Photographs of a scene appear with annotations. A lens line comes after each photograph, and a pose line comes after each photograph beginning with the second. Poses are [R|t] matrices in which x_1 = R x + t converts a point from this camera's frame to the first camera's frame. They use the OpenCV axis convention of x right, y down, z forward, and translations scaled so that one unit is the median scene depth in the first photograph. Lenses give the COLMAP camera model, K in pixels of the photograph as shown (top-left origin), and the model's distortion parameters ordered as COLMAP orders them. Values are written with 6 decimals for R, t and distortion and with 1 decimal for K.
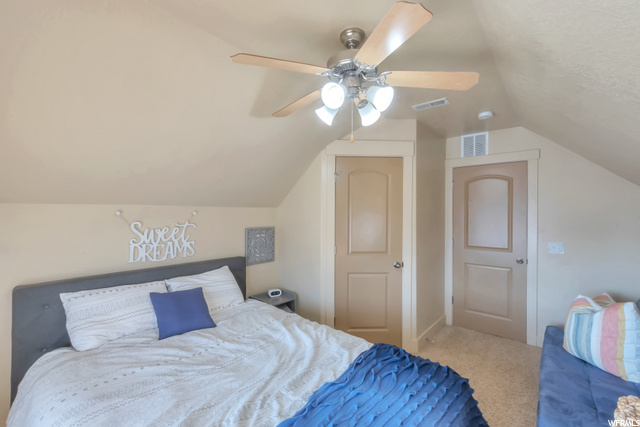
lens RADIAL K [[274.0, 0, 315.0], [0, 274.0, 214.0], [0, 0, 1]] dist [0.000948, 0.000649]
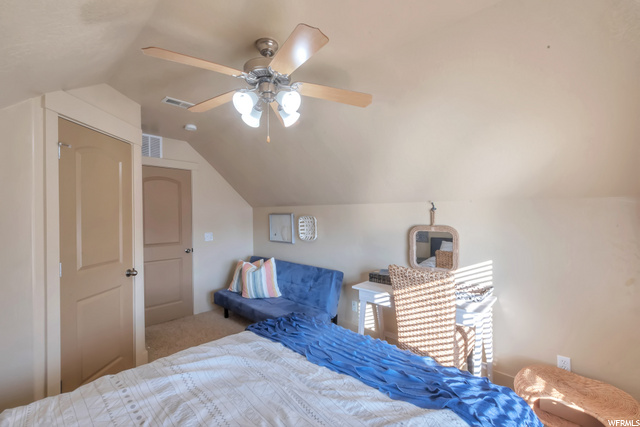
lens RADIAL K [[274.0, 0, 315.0], [0, 274.0, 214.0], [0, 0, 1]] dist [0.000948, 0.000649]
pose [[0.060730, -0.003743, 0.998147, -0.602893], [-0.001784, 0.999991, 0.003858, 0.001914], [-0.998153, -0.002015, 0.060722, 0.465030]]
